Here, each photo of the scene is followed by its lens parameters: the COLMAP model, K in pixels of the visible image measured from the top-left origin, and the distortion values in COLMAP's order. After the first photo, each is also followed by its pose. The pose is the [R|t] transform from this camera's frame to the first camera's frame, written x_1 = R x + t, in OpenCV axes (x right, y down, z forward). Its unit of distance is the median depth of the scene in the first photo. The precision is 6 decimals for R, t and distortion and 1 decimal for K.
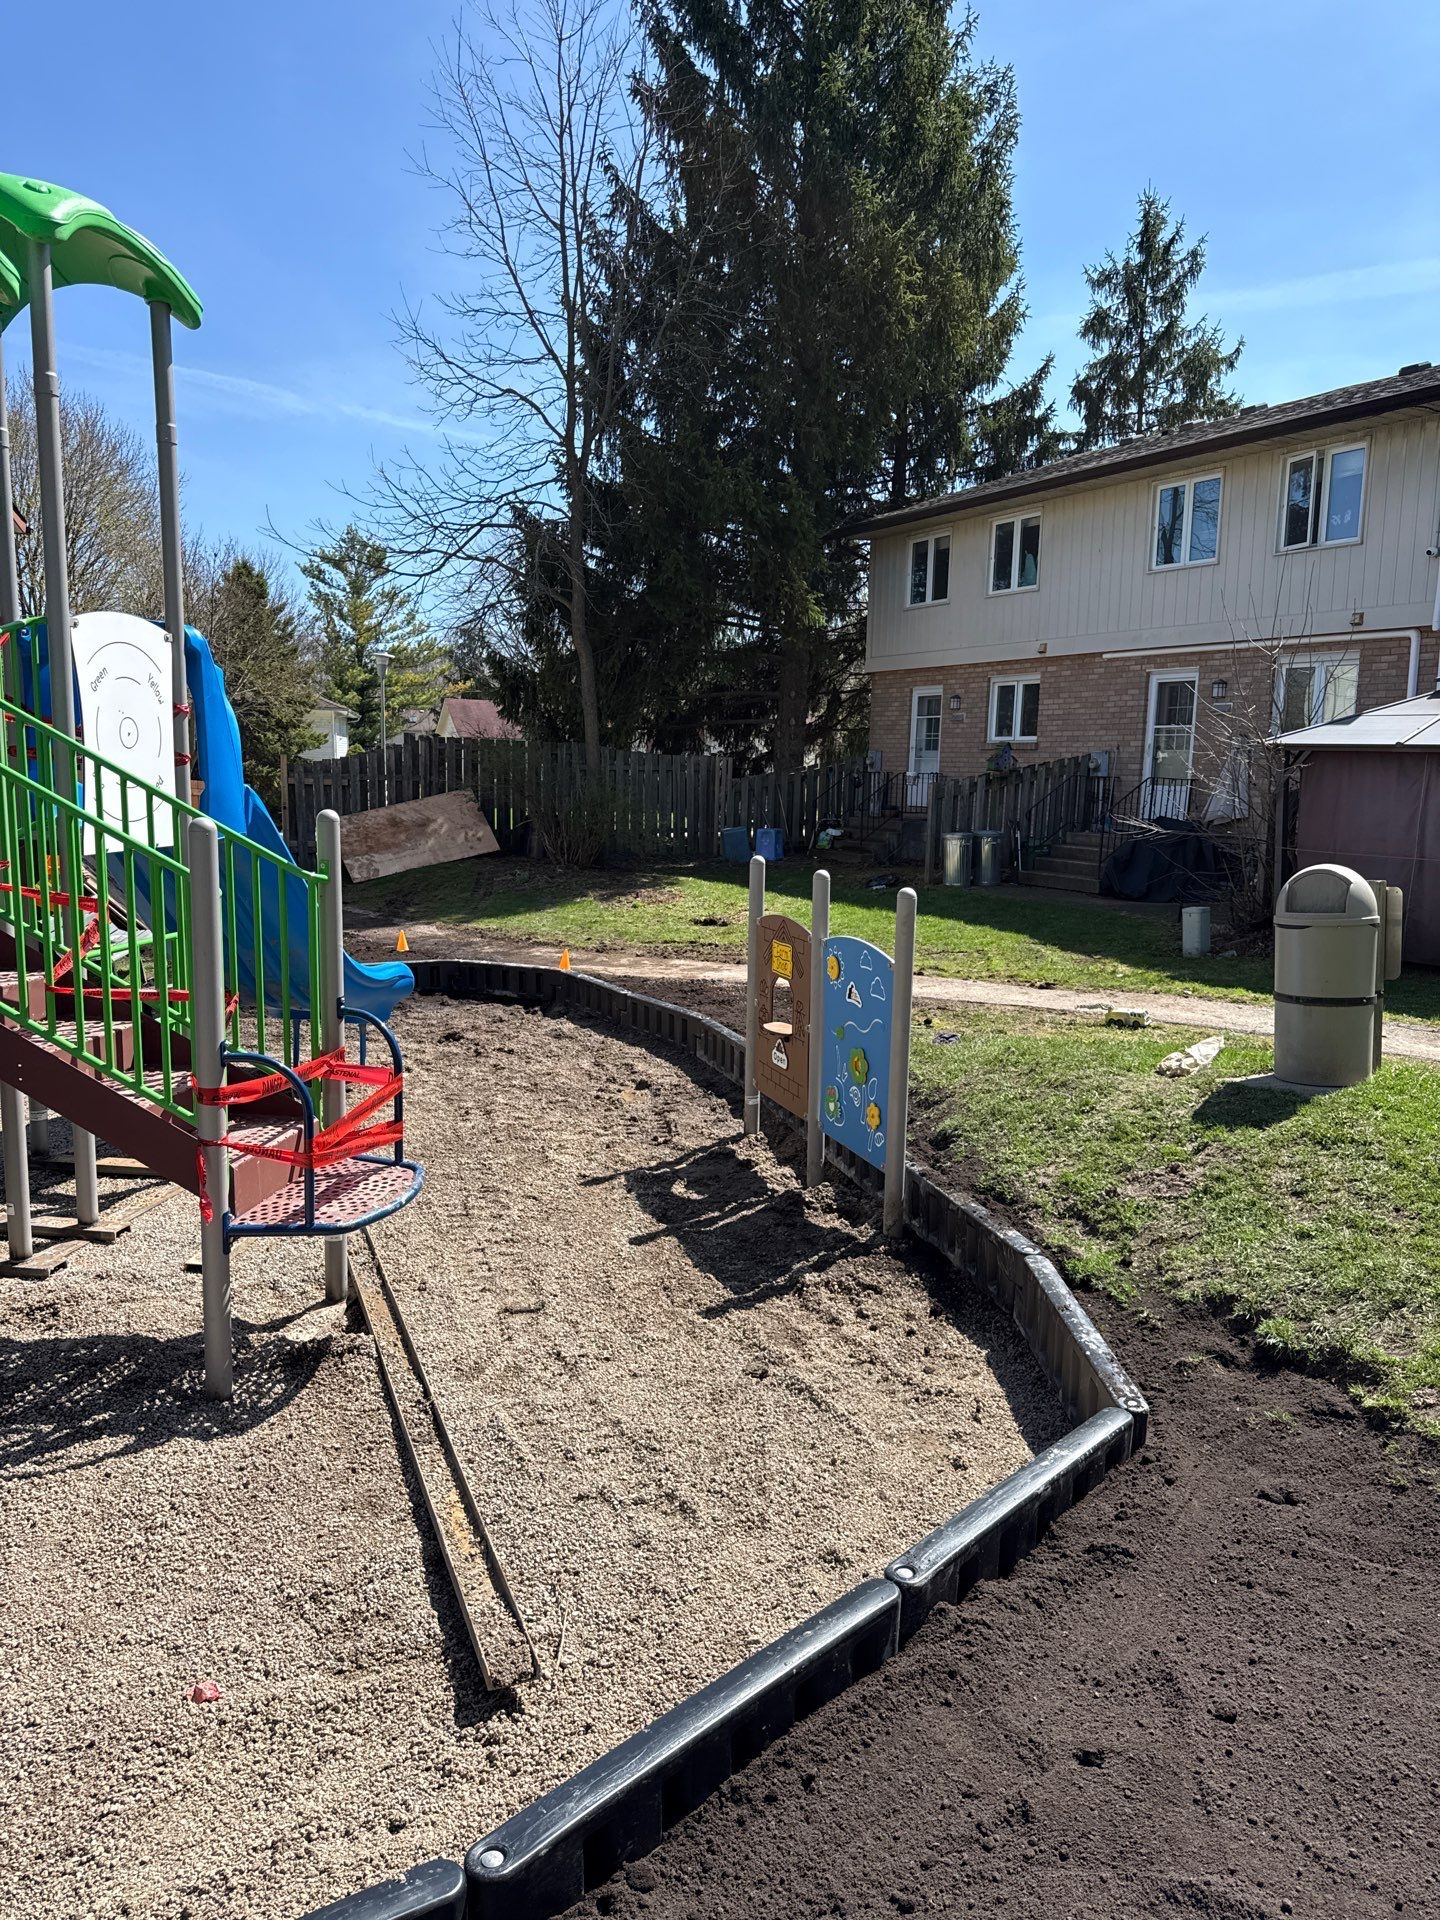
lens RADIAL K [[1347.0, 0, 738.7], [0, 1347.0, 960.8], [0, 0, 1]] dist [0.054676, -0.078086]
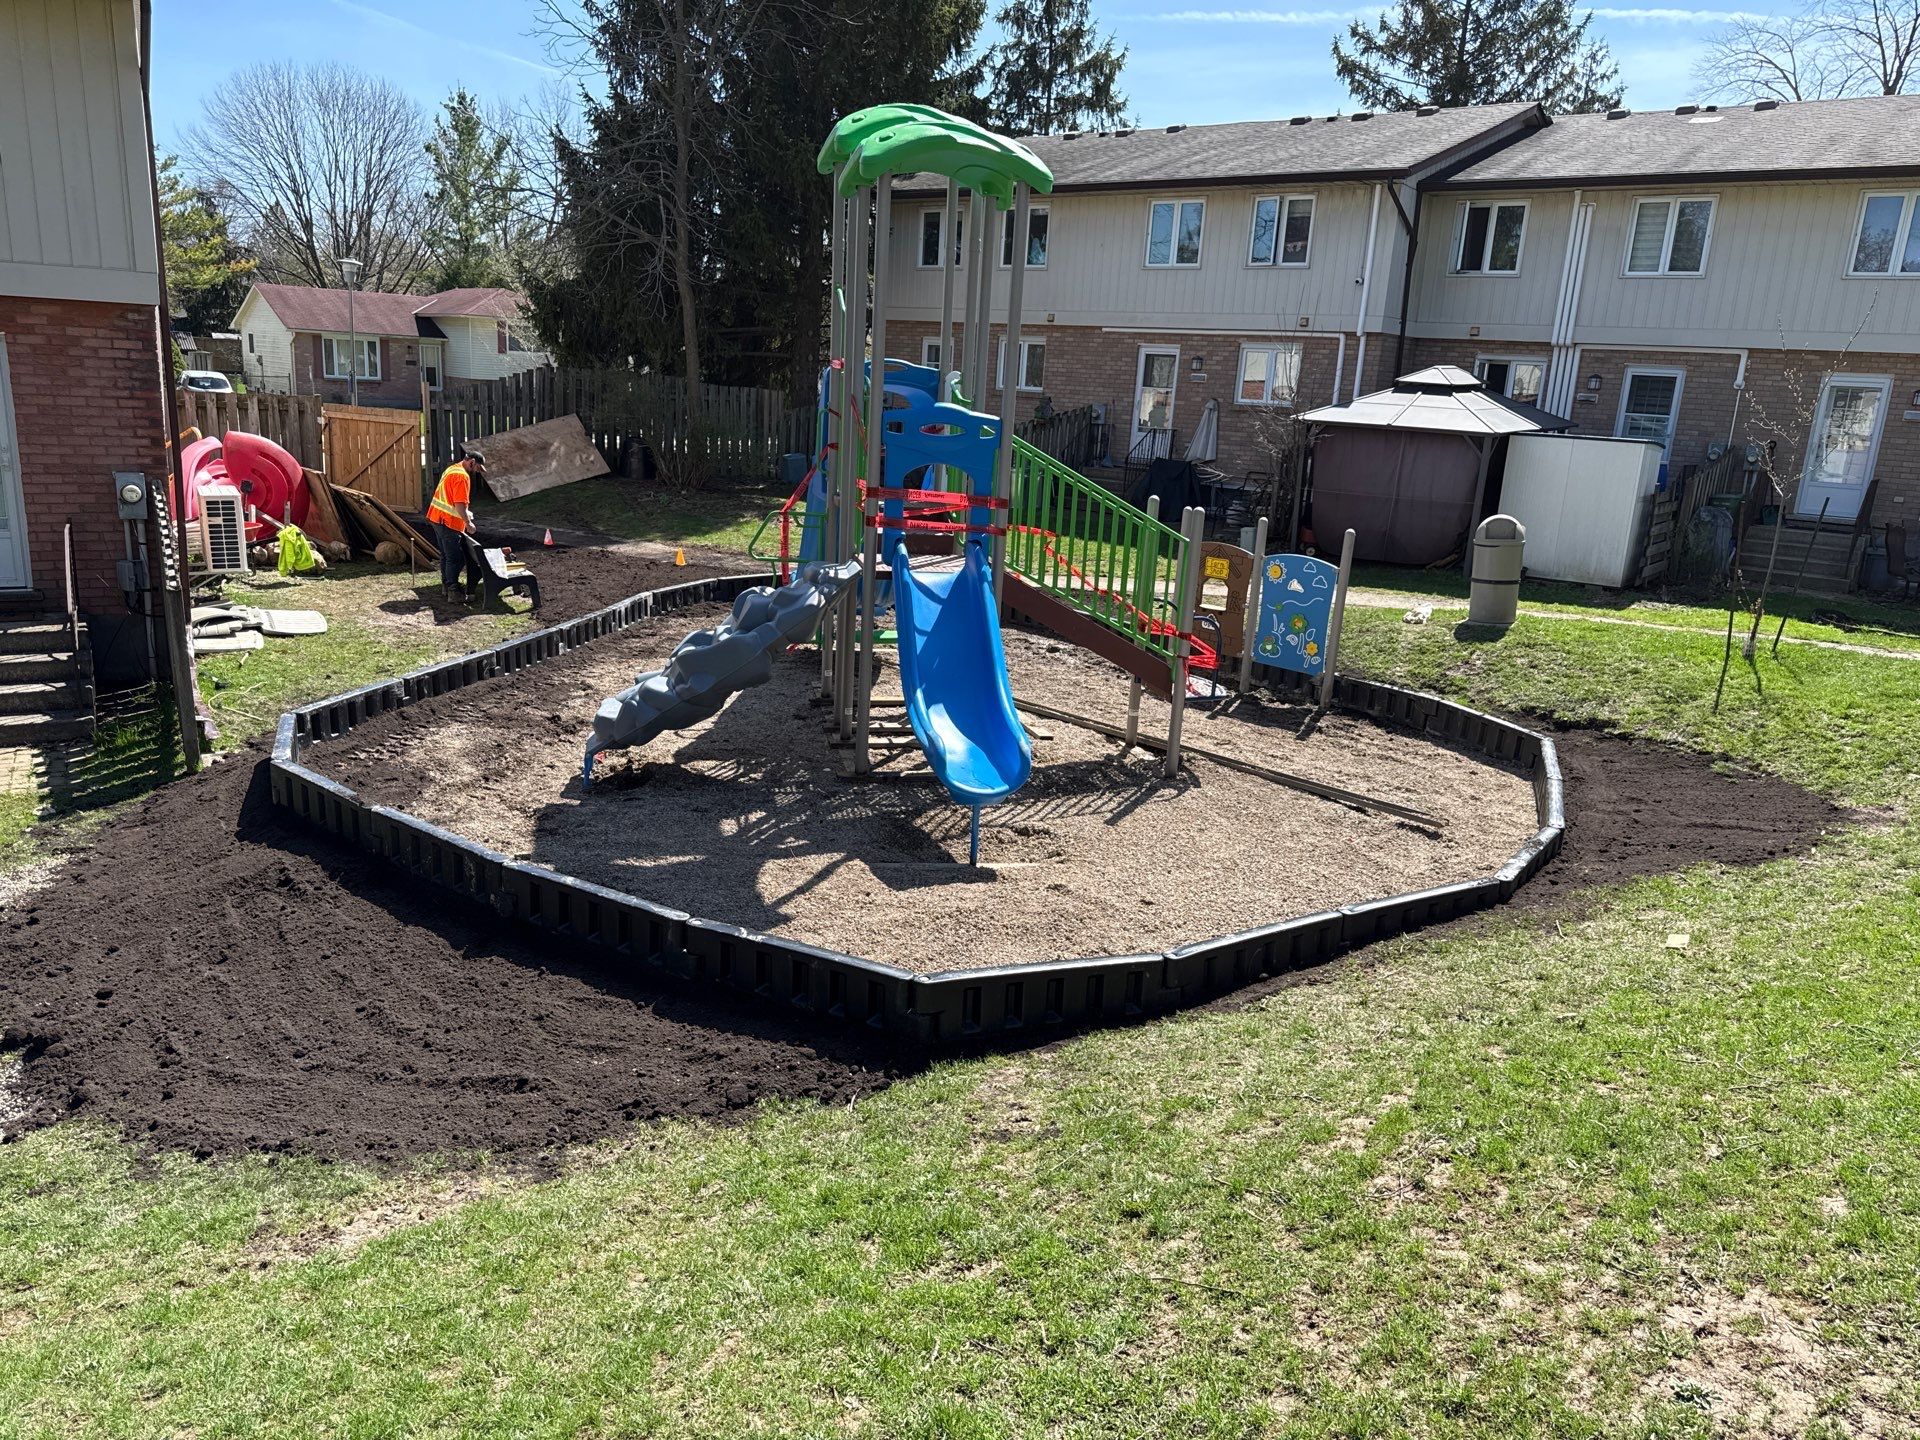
lens RADIAL K [[1356.7, 0, 957.4], [0, 1356.7, 734.0], [0, 0, 1]] dist [0.099028, -0.142958]
pose [[0.927080, -0.061197, 0.369836, -0.359561], [0.014477, 0.991694, 0.127806, -0.006359], [-0.374585, -0.113132, 0.920265, -0.205013]]
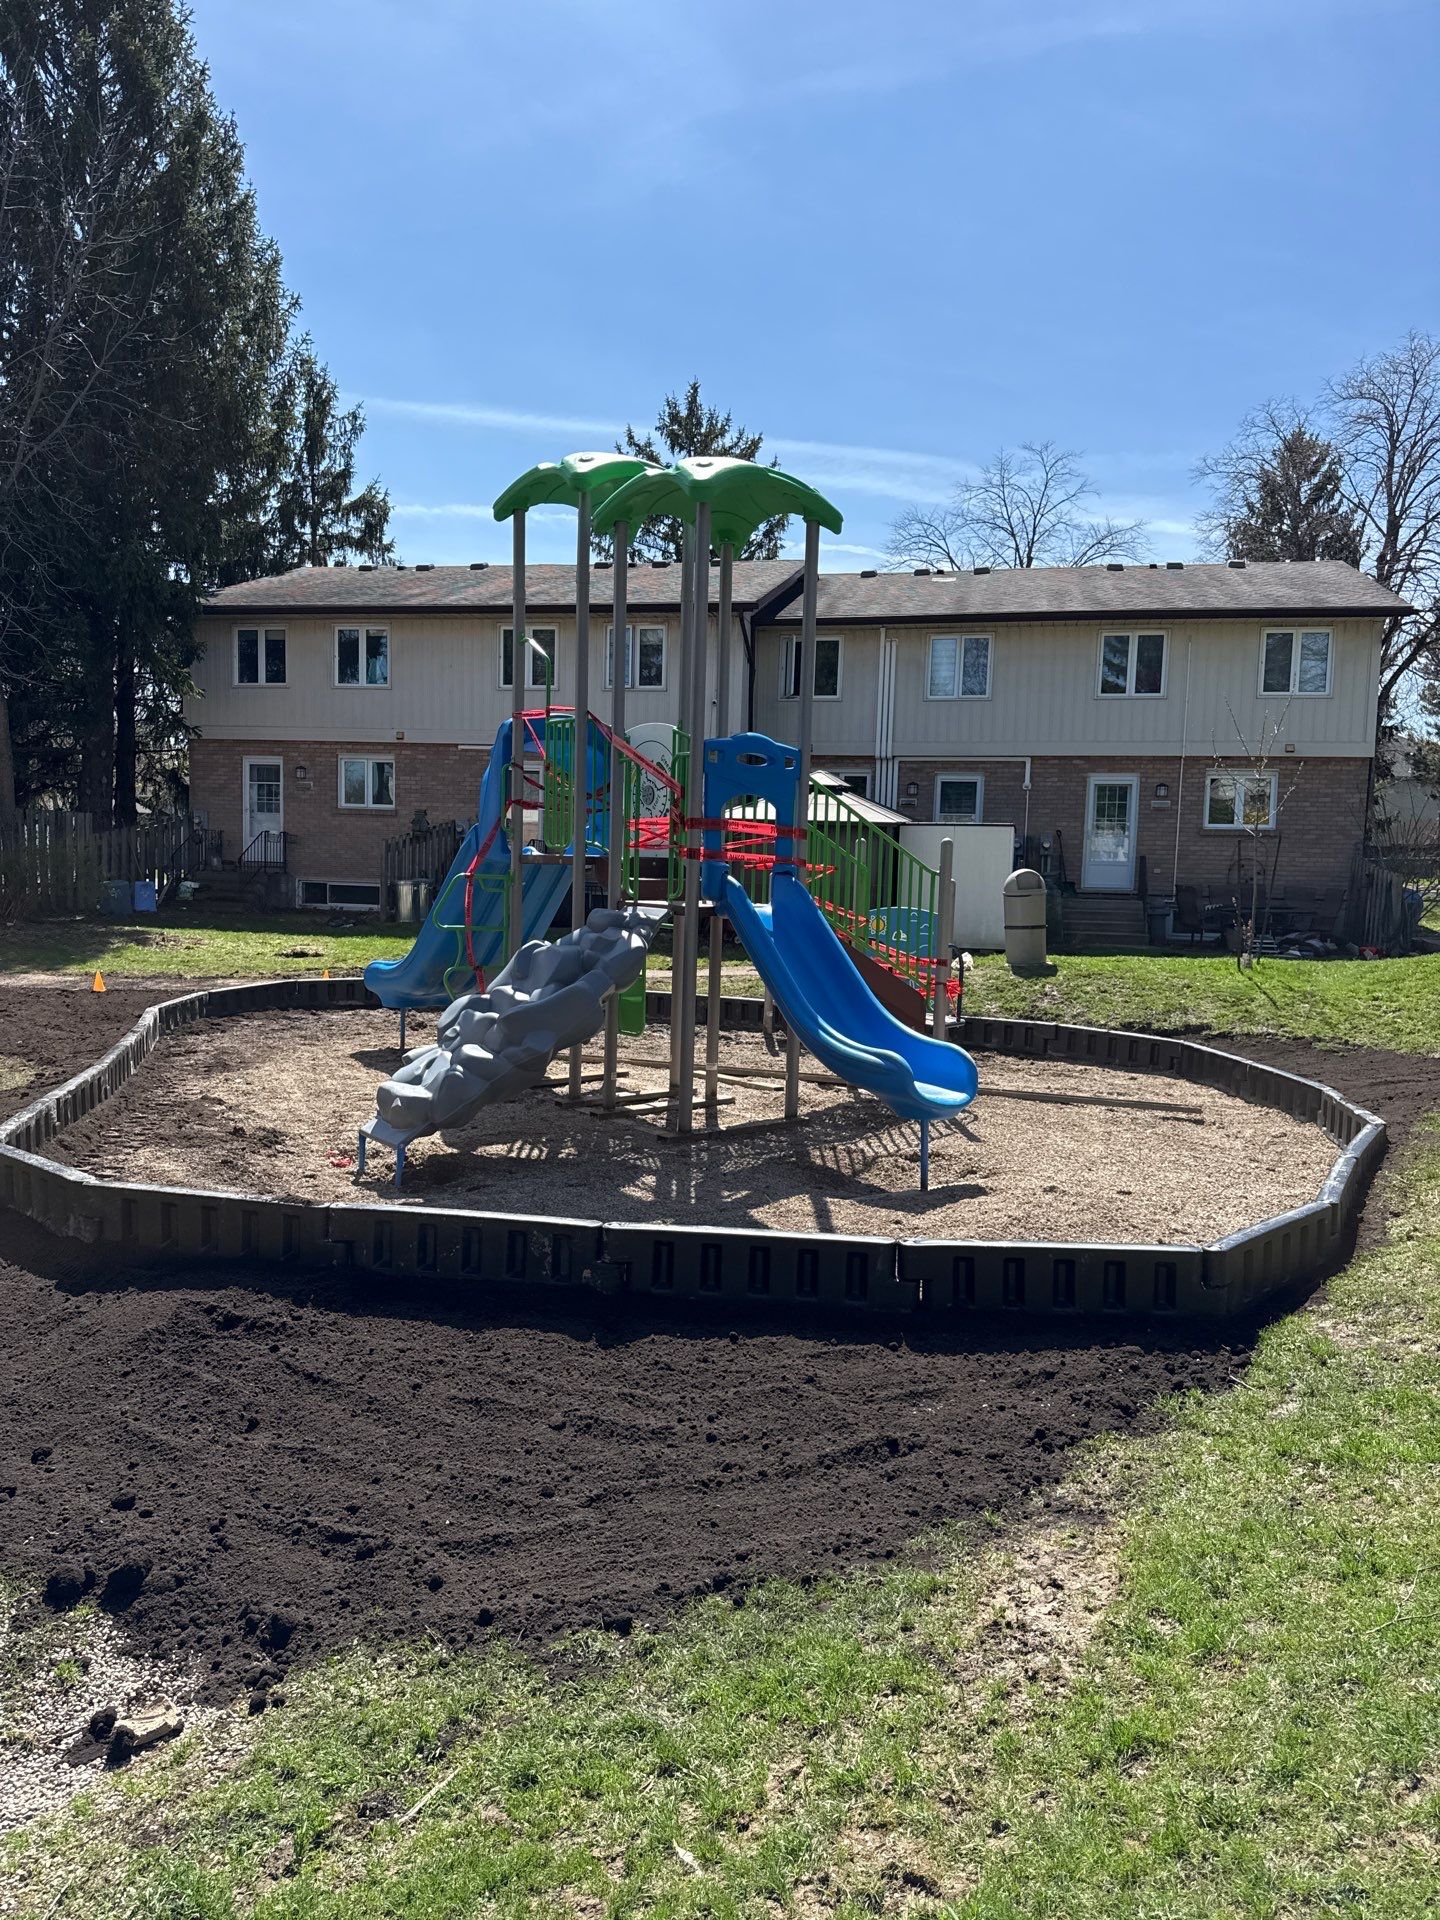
lens RADIAL K [[1356.7, 0, 726.2], [0, 1356.7, 969.1], [0, 0, 1]] dist [0.099028, -0.142958]
pose [[0.664162, -0.058824, 0.745270, -0.526760], [0.093341, 0.995624, -0.004598, 0.019508], [-0.741738, 0.072618, 0.666747, -0.056057]]
